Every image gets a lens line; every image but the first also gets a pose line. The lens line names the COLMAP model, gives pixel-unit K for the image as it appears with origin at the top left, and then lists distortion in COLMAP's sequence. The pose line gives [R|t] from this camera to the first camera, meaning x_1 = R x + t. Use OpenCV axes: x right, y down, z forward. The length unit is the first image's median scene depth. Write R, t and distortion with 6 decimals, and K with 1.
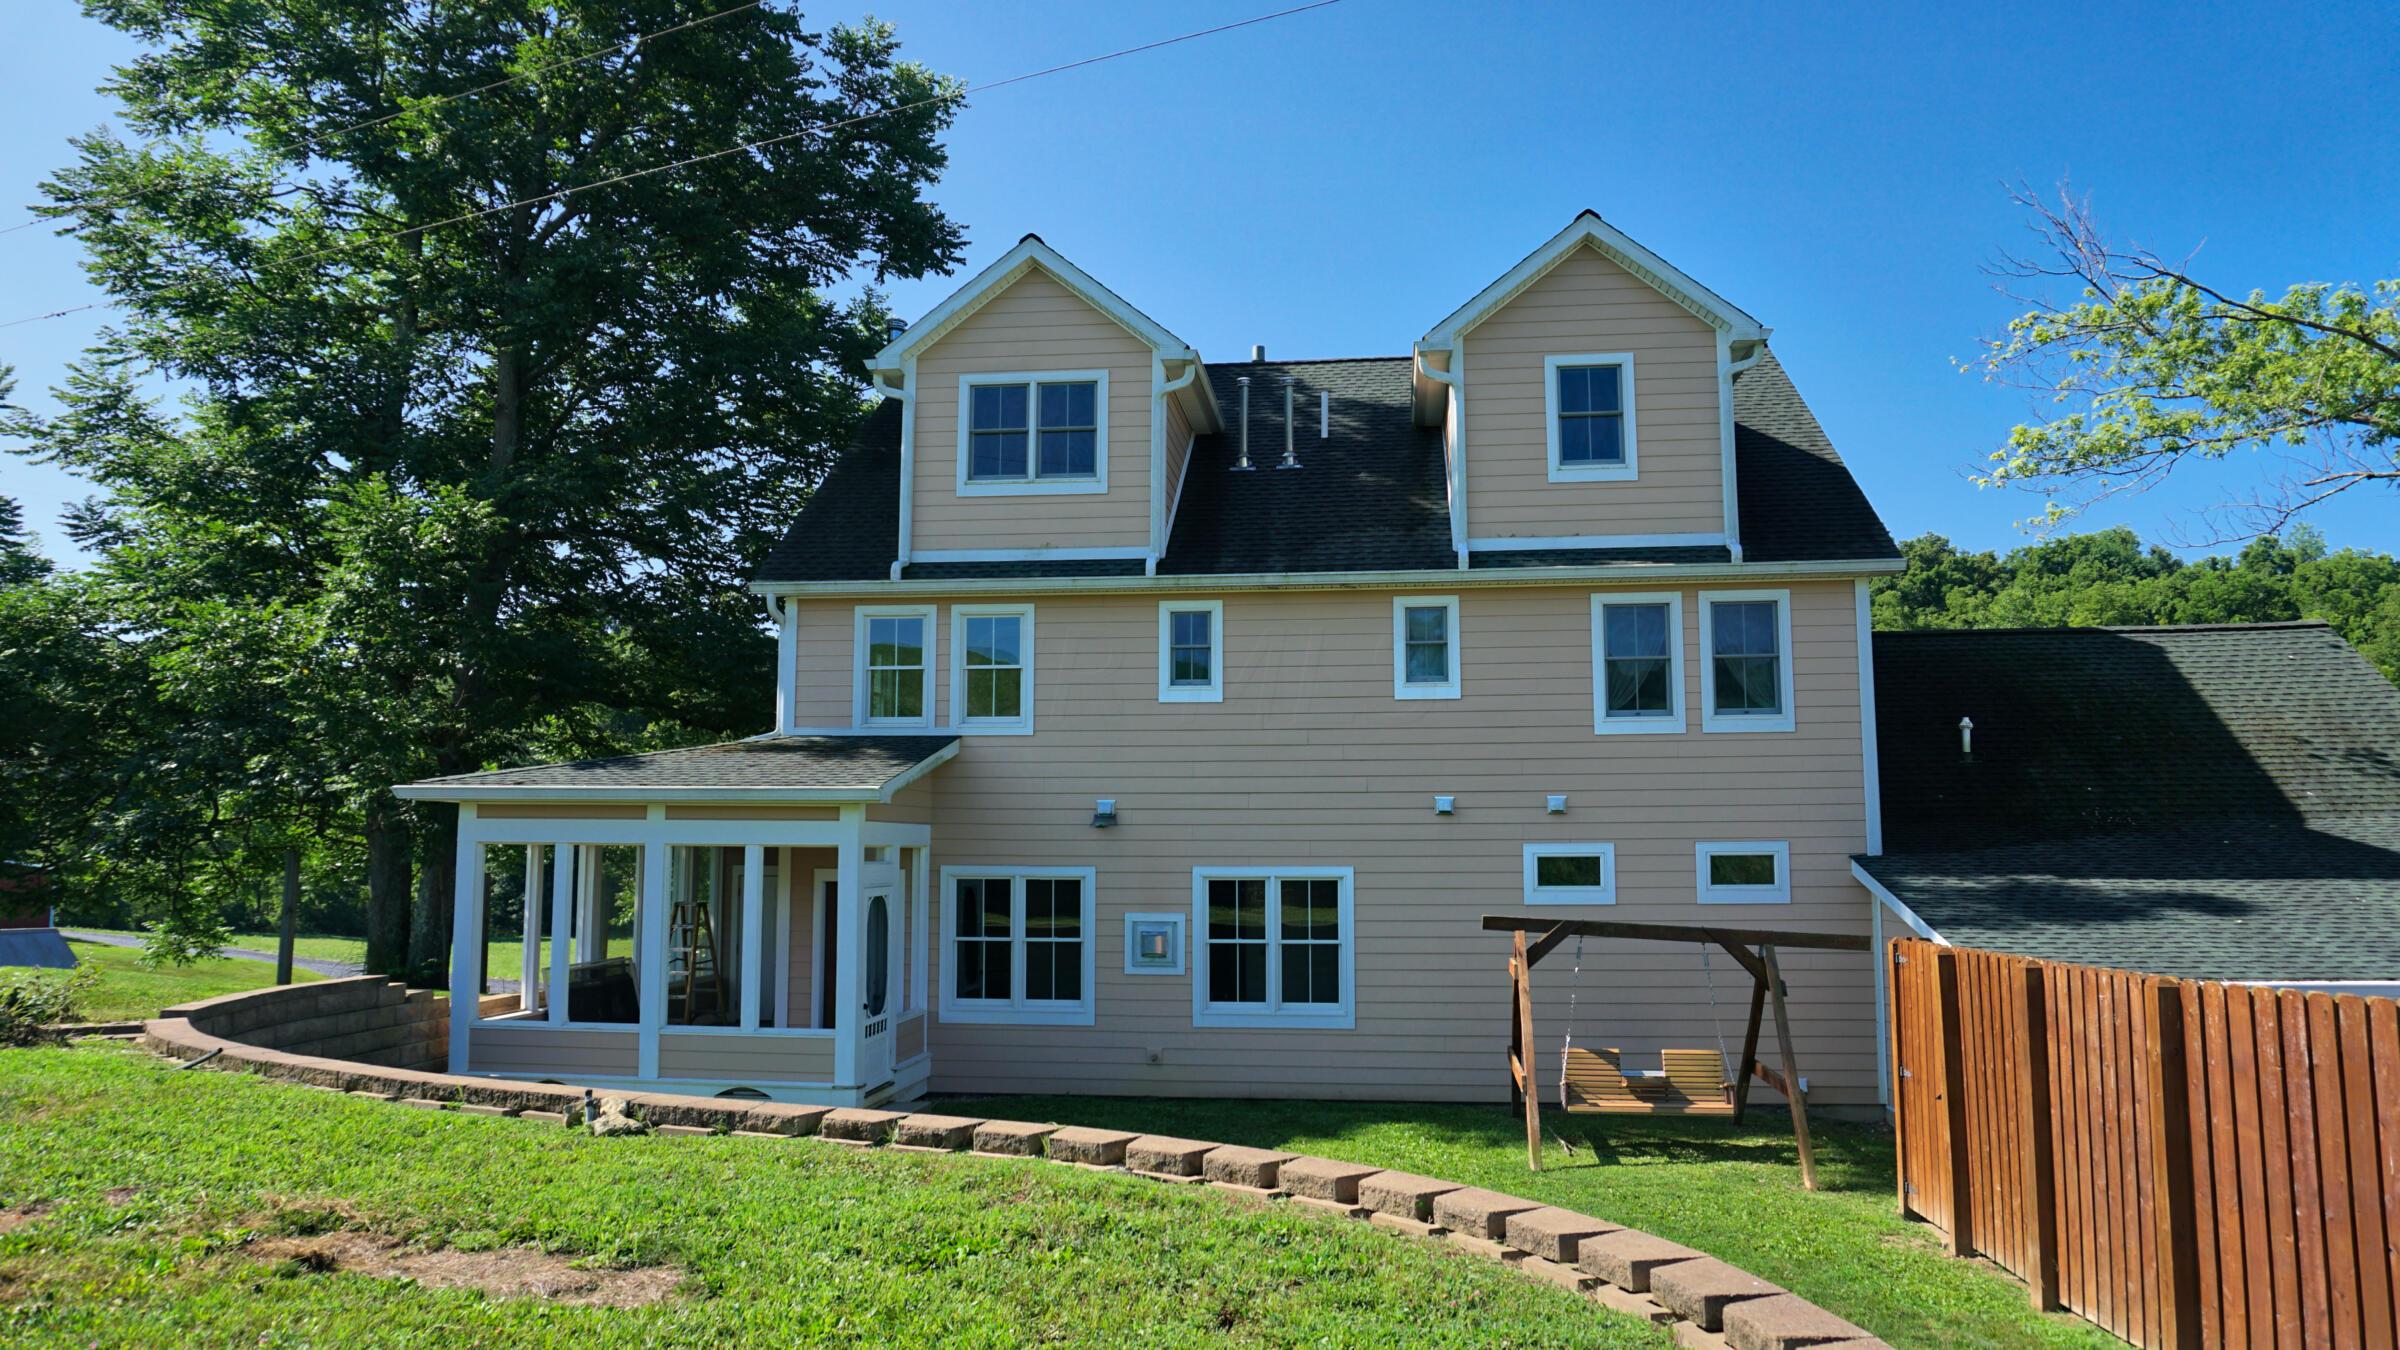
lens RADIAL K [[1679.1, 0, 1200.0], [0, 1679.1, 675.0], [0, 0, 1]] dist [-0.006897, -0.001484]
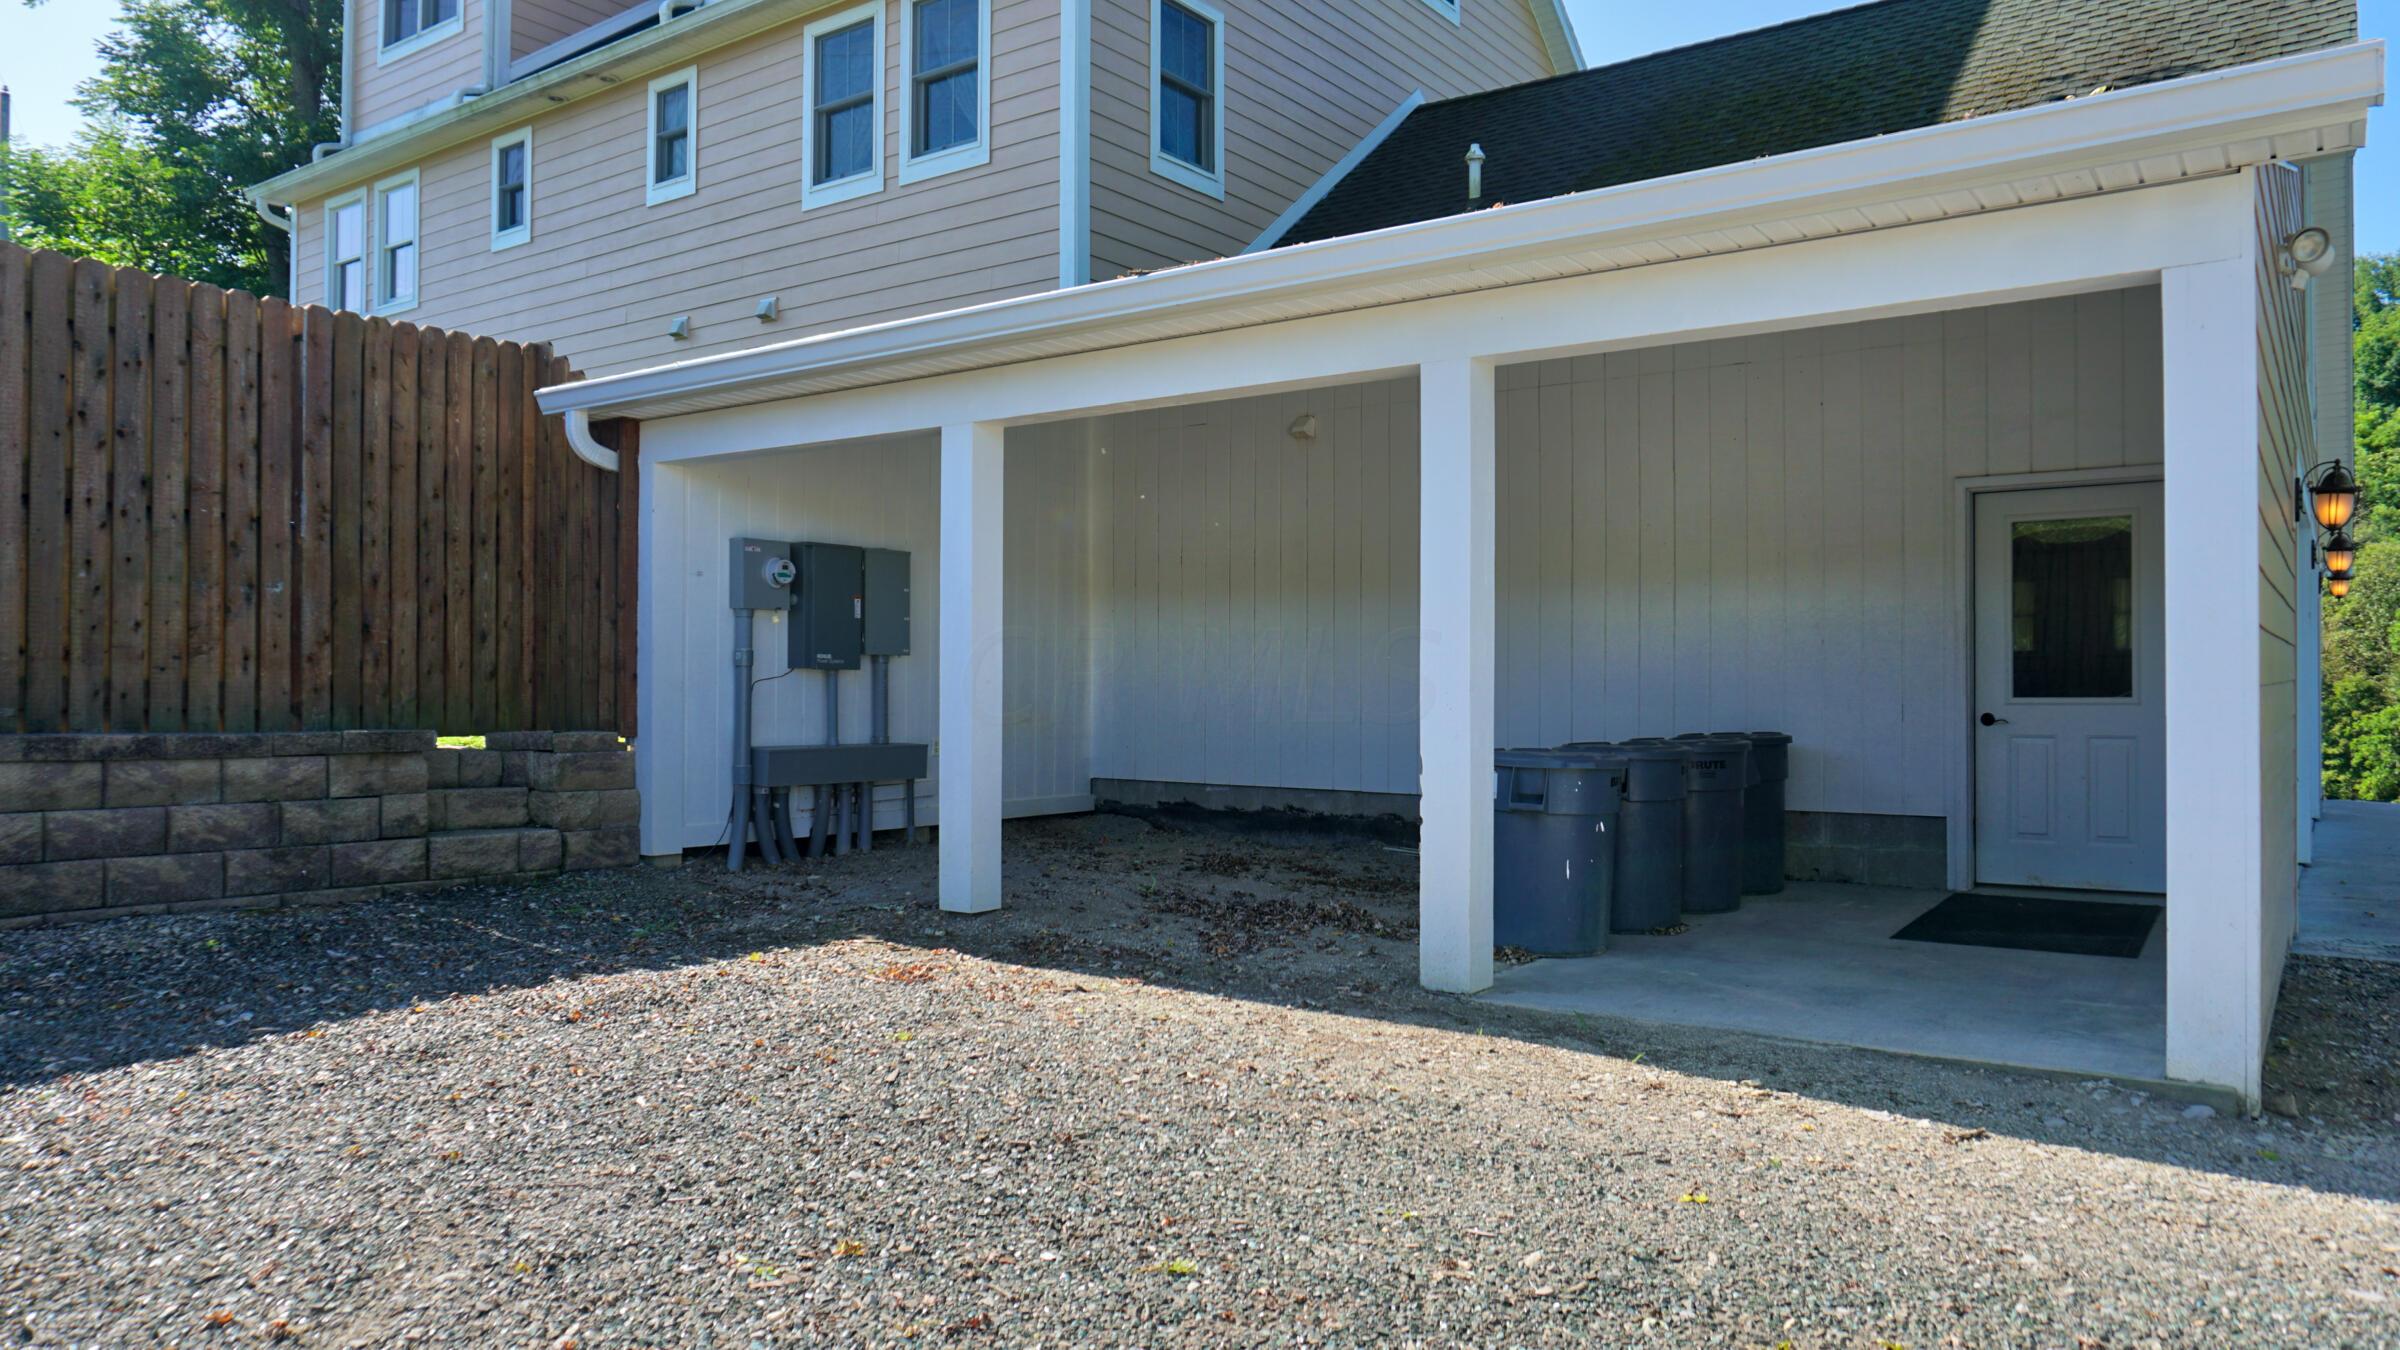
lens RADIAL K [[1679.1, 0, 1200.0], [0, 1679.1, 675.0], [0, 0, 1]] dist [-0.006897, -0.001484]
pose [[0.878909, -0.007867, -0.476924, 0.728613], [0.059889, 0.993772, 0.093975, 0.177363], [0.473214, -0.111158, 0.873906, 0.375315]]
